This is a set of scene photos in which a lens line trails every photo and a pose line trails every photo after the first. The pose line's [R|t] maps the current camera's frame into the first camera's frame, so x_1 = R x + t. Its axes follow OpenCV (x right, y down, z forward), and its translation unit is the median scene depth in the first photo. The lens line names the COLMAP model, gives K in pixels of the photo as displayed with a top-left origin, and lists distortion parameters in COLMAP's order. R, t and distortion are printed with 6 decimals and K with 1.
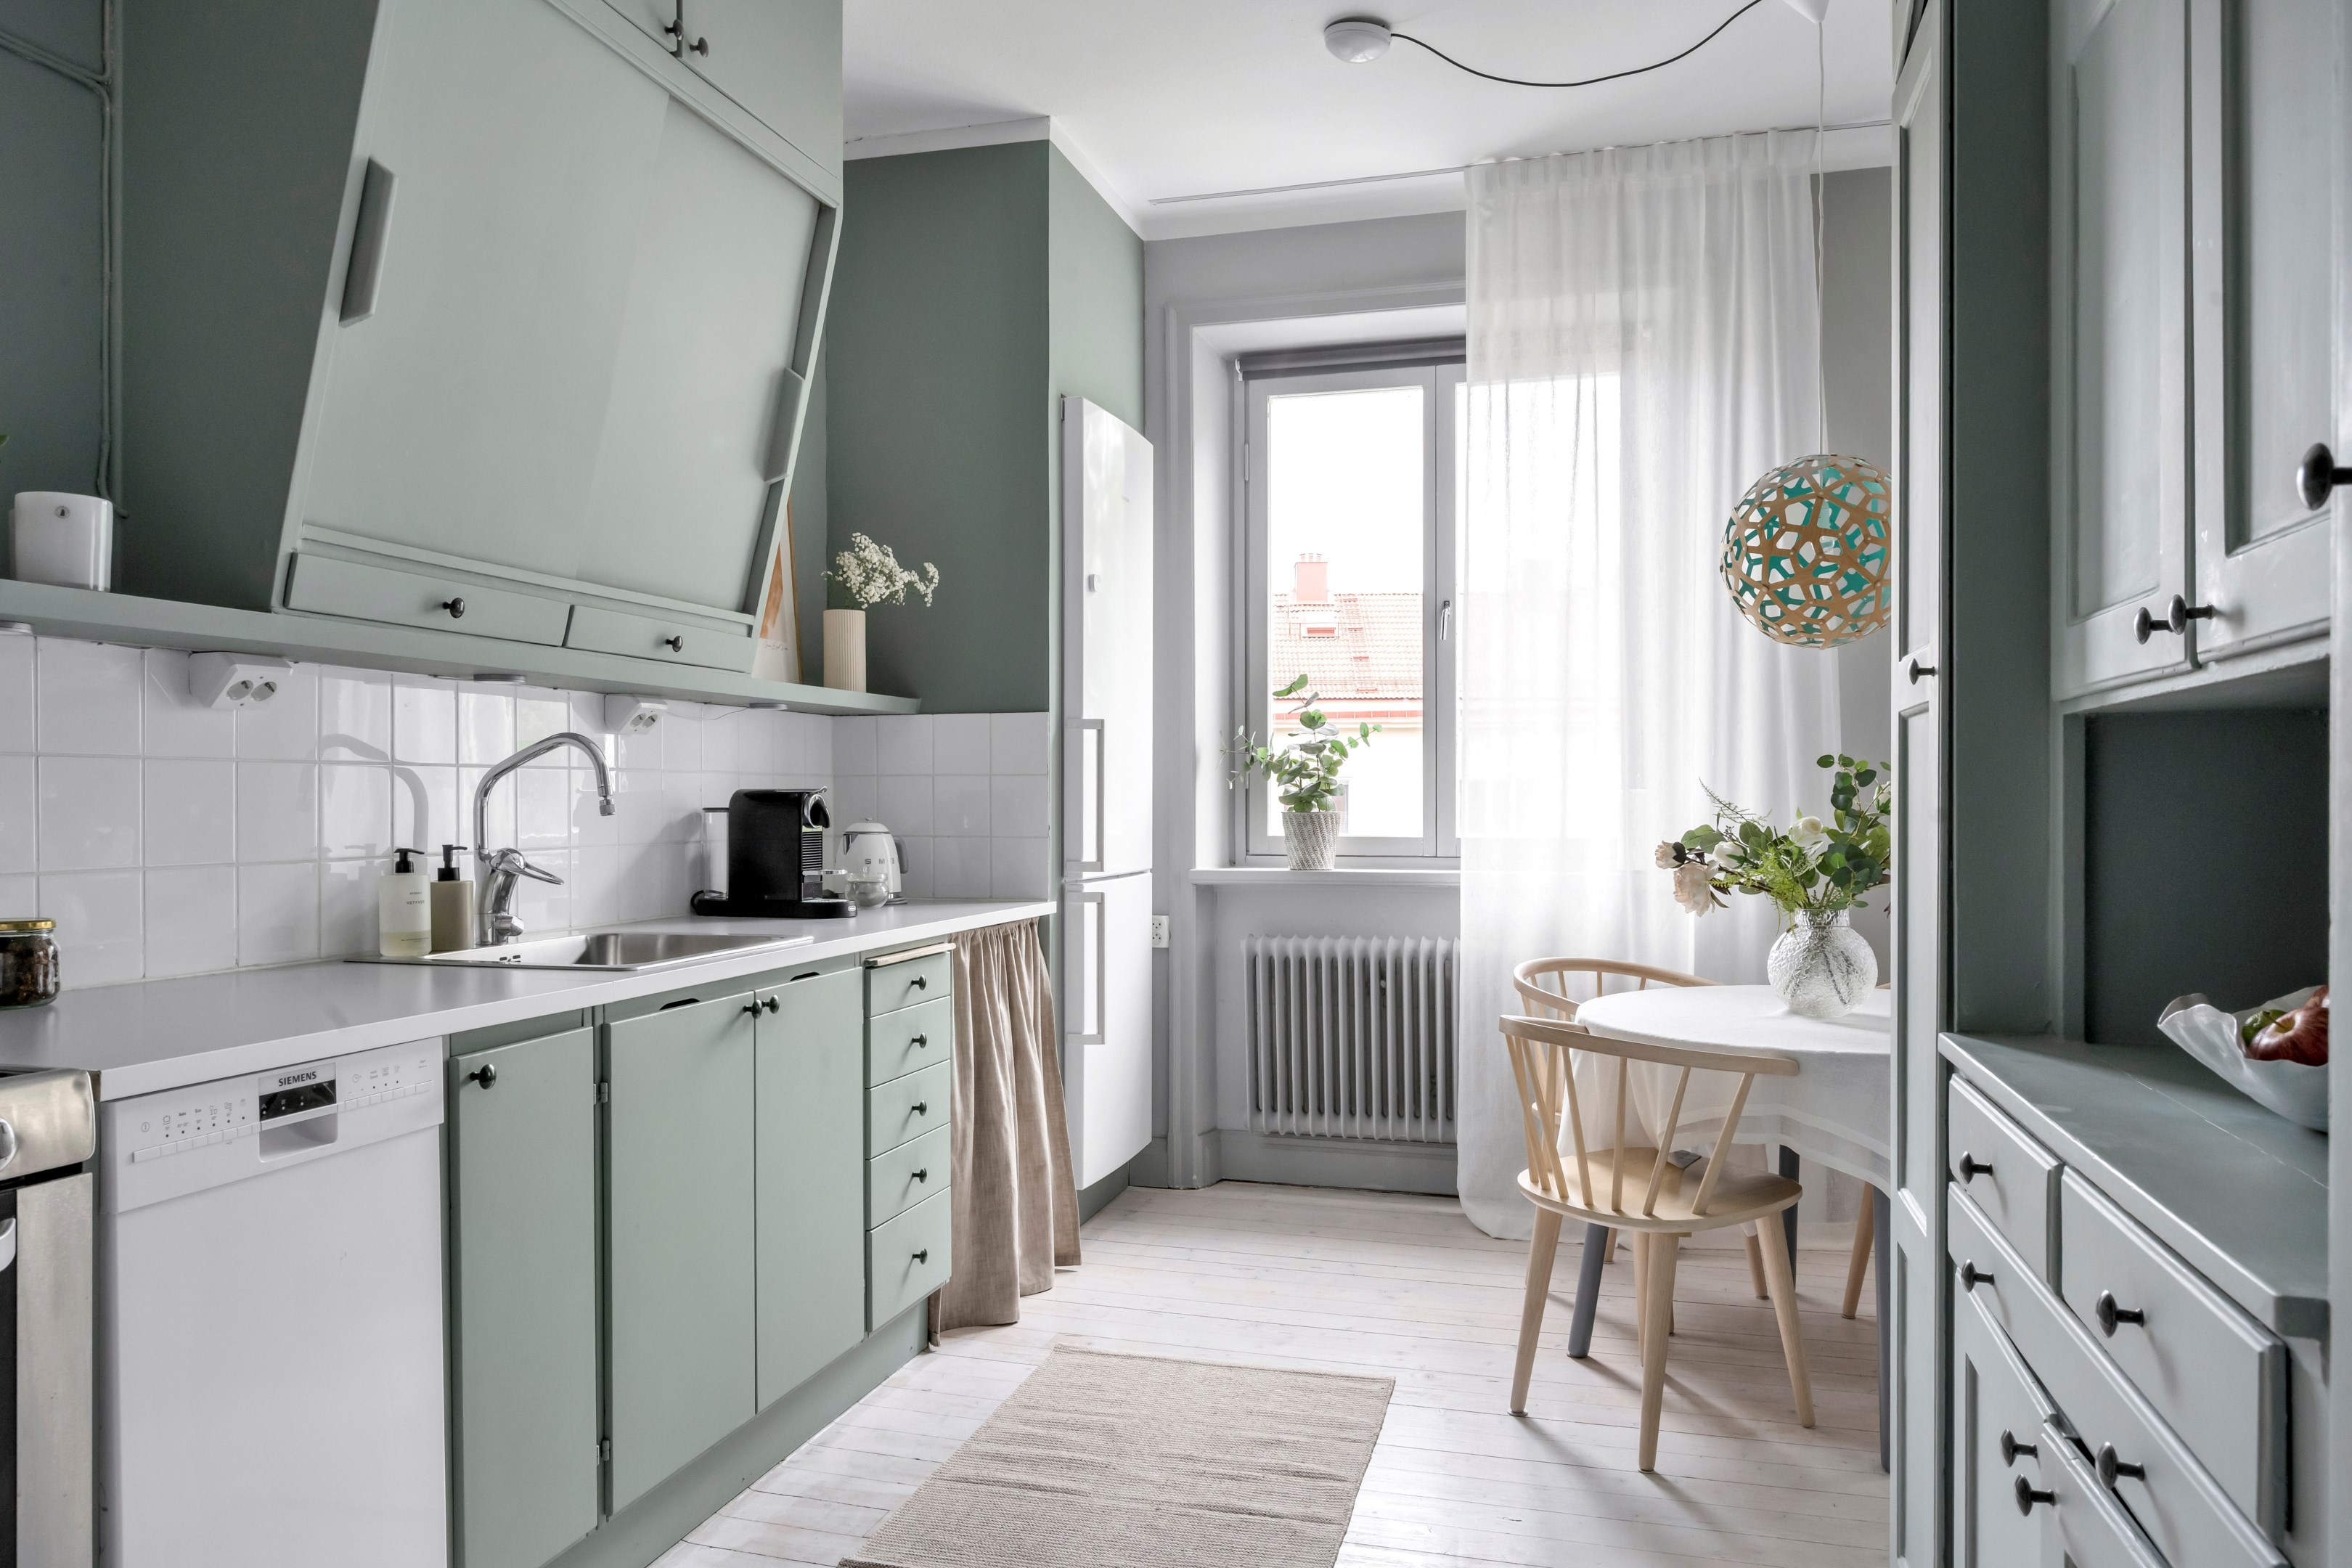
lens RADIAL K [[1607.2, 0, 1203.9], [0, 1607.2, 803.8], [0, 0, 1]] dist [-0.006605, -0.001702]
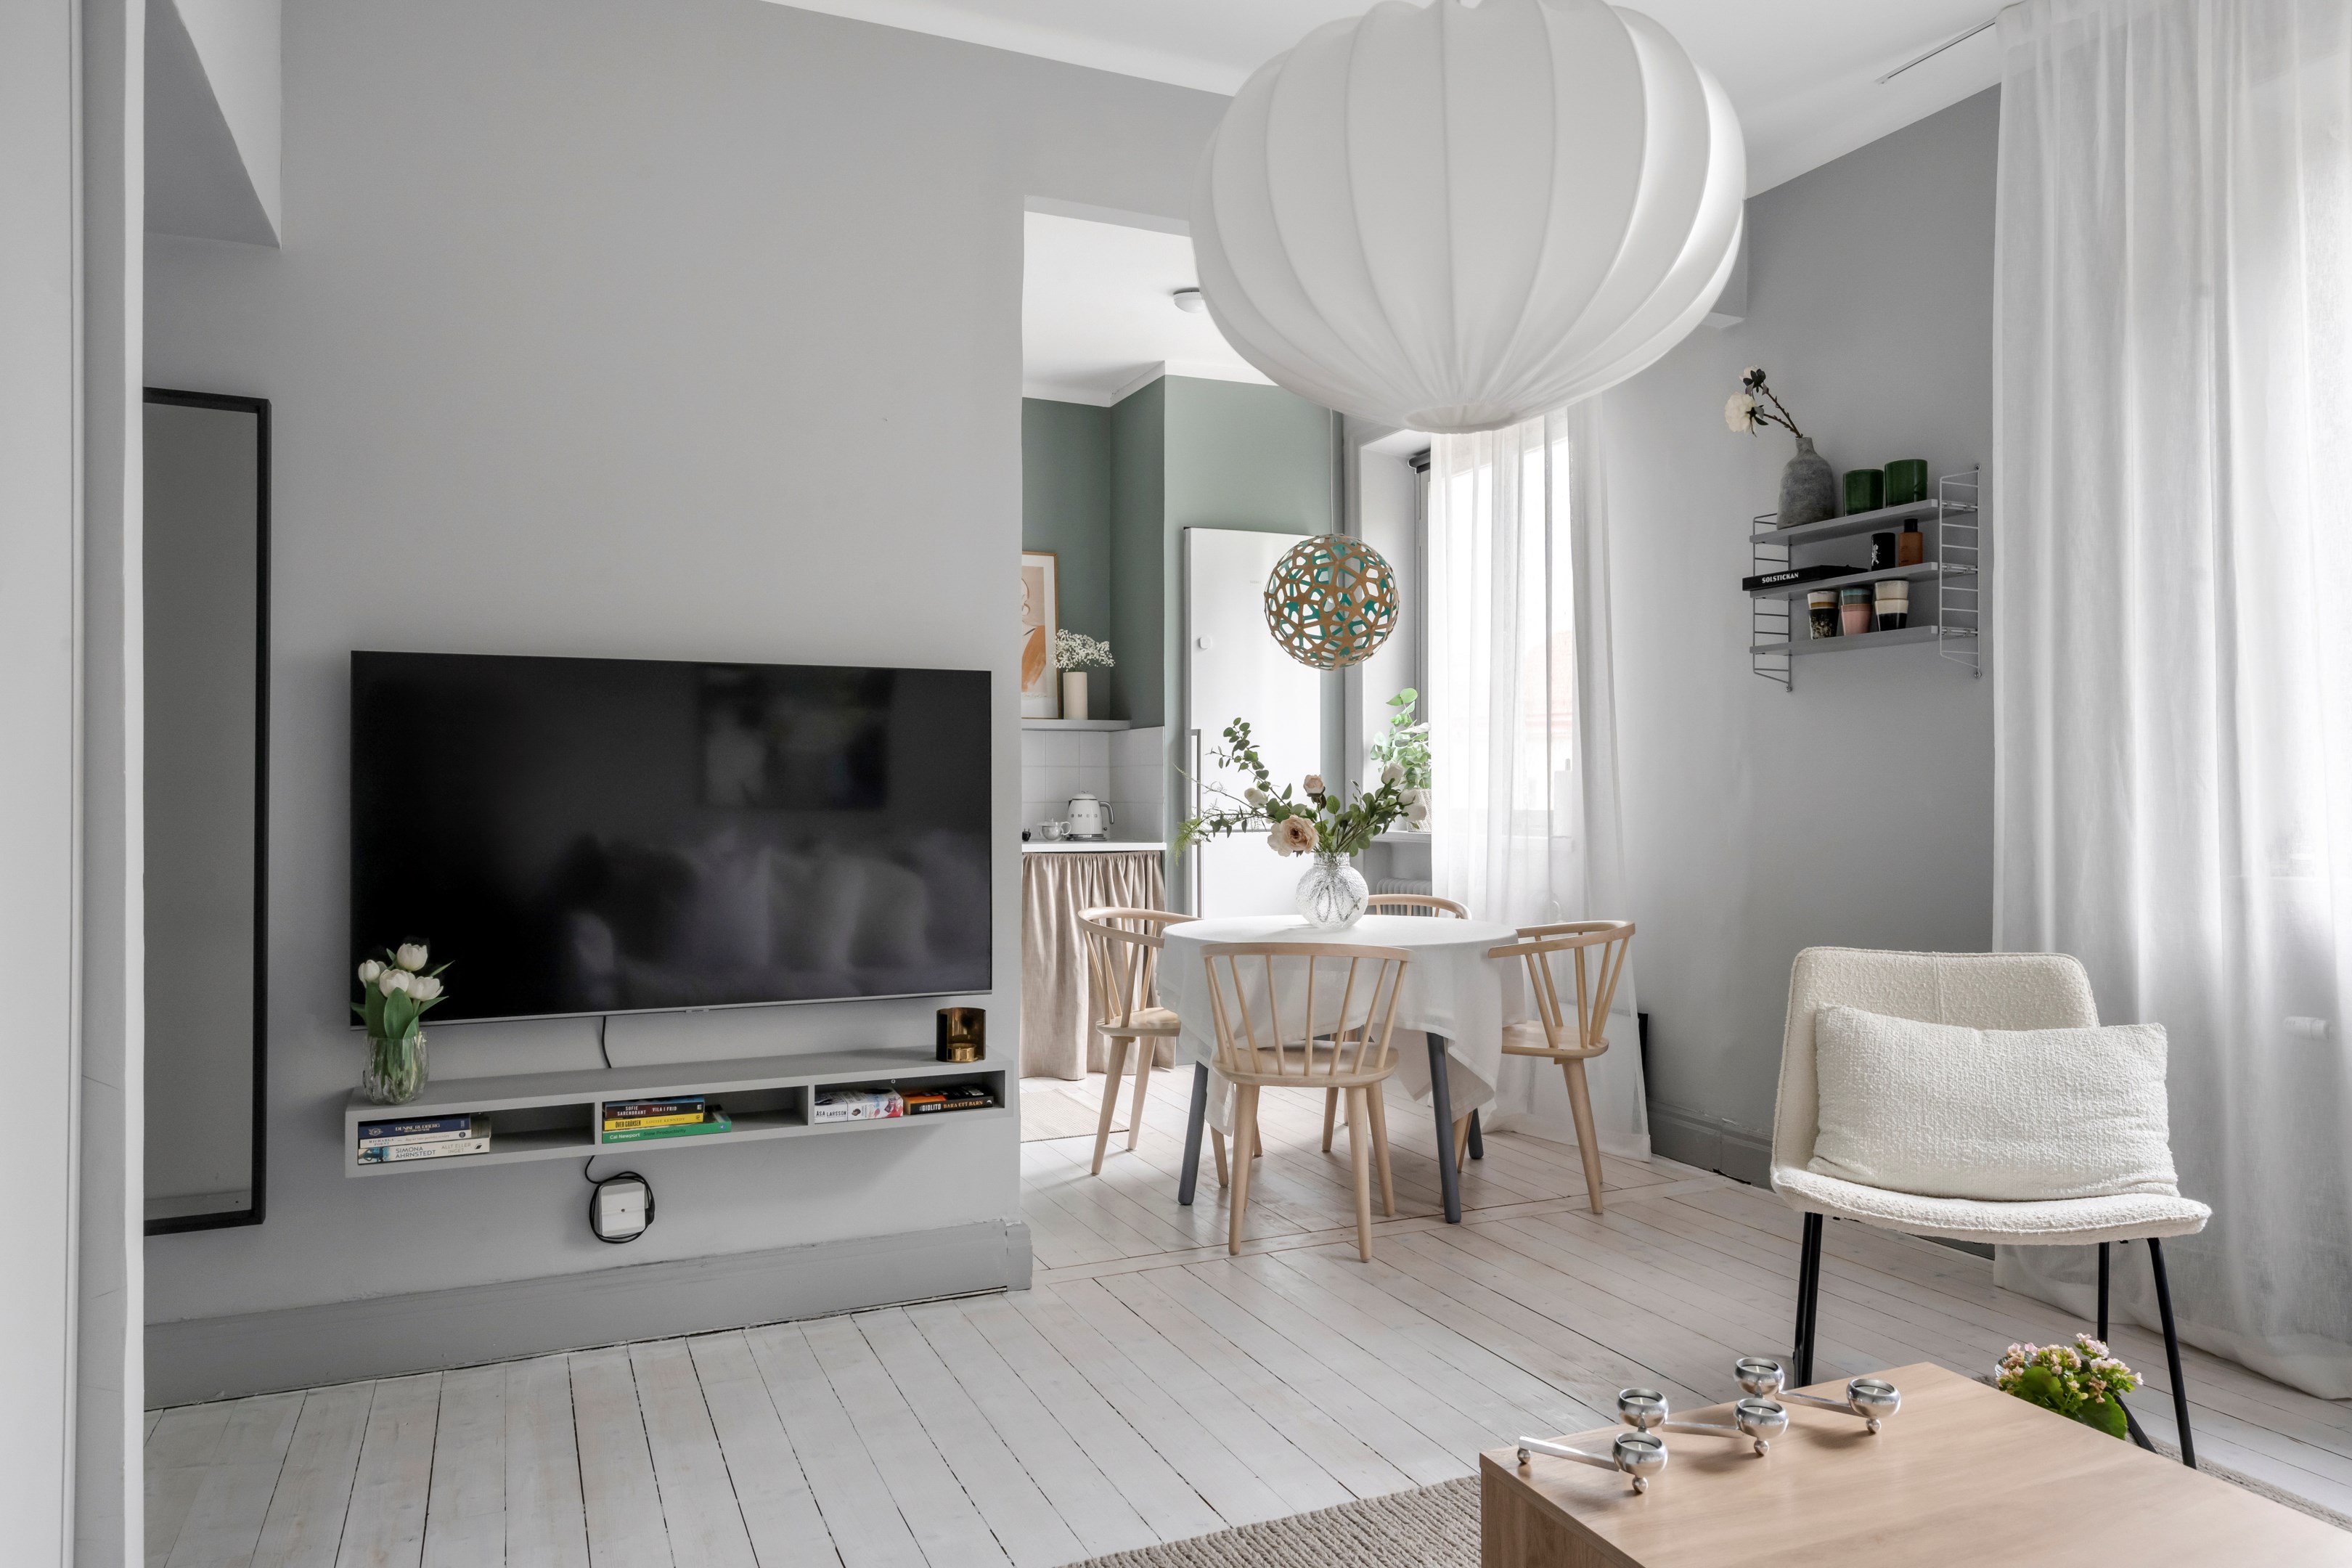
lens RADIAL K [[1539.8, 0, 1177.9], [0, 1539.8, 780.9], [0, 0, 1]] dist [-0.002654, 0.001218]
pose [[0.627272, -0.003003, -0.778794, 1.105264], [-0.002989, 0.999976, -0.006263, 0.007972], [0.778794, 0.006256, 0.627248, 0.032466]]
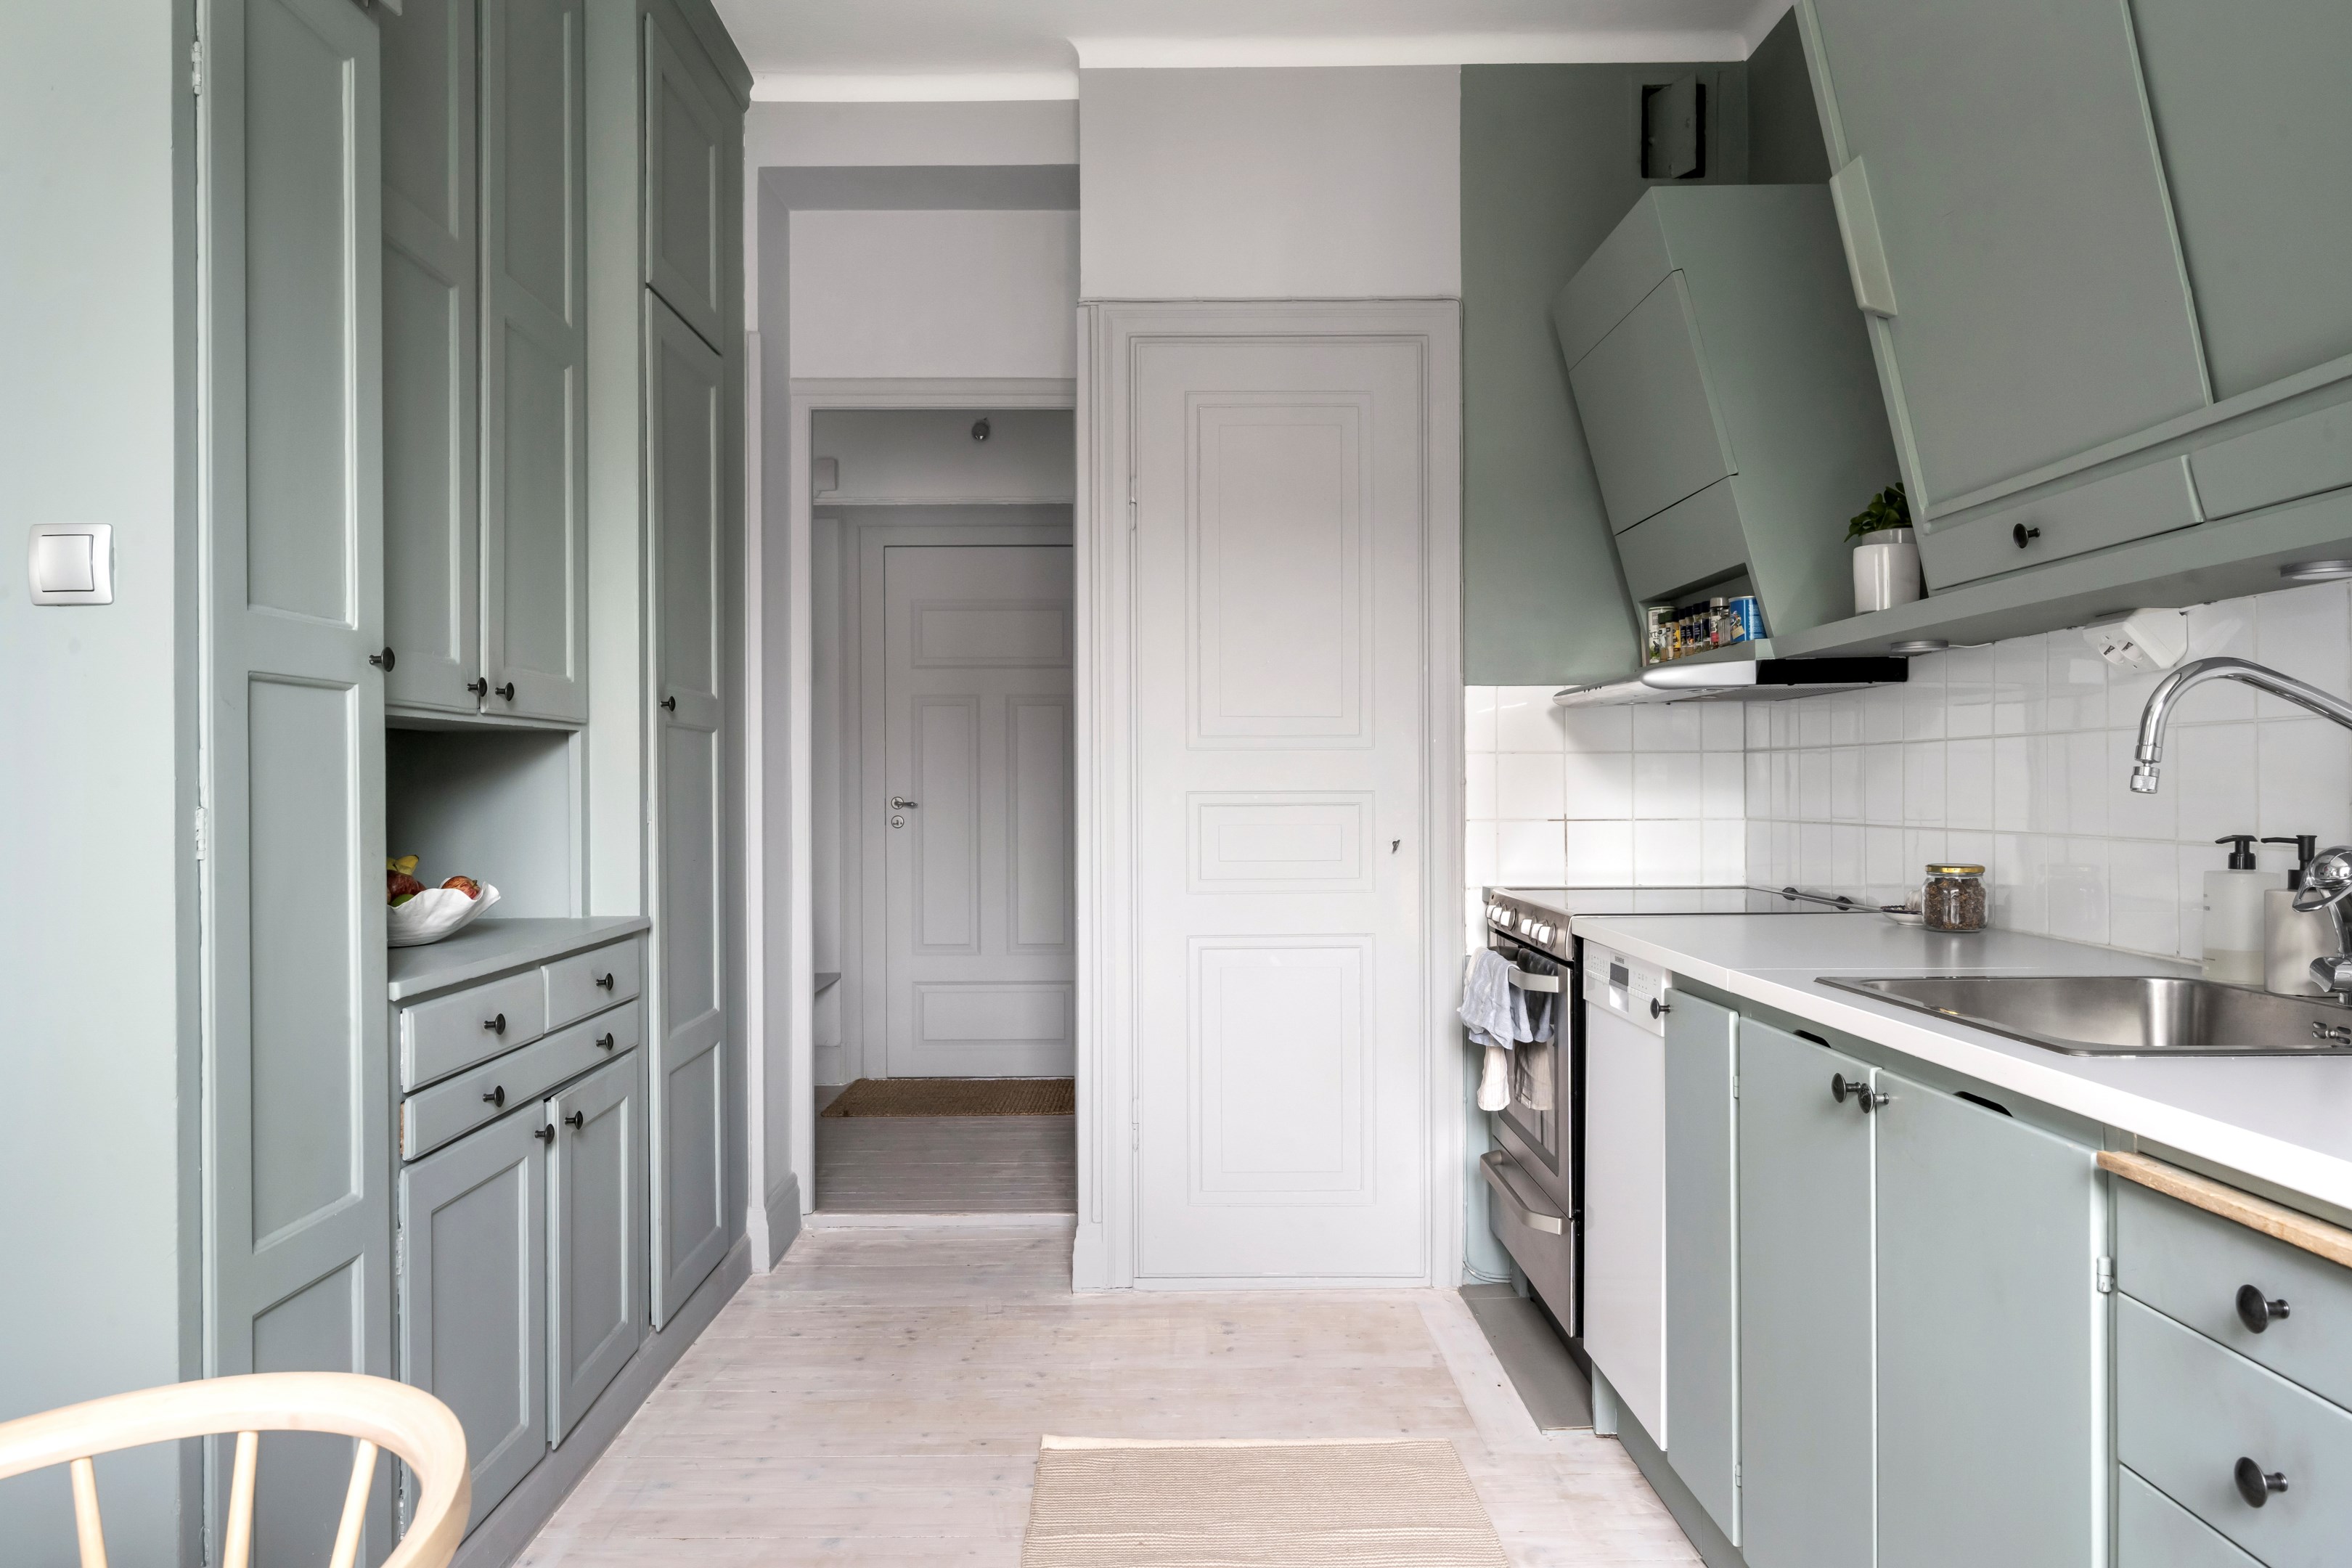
lens RADIAL K [[1607.2, 0, 1203.9], [0, 1607.2, 803.8], [0, 0, 1]] dist [-0.006605, -0.001702]
pose [[-0.957555, 0.009323, -0.288099, 0.103469], [0.004890, 0.999858, 0.016102, -0.000704], [0.288209, 0.014010, -0.957465, 0.987198]]
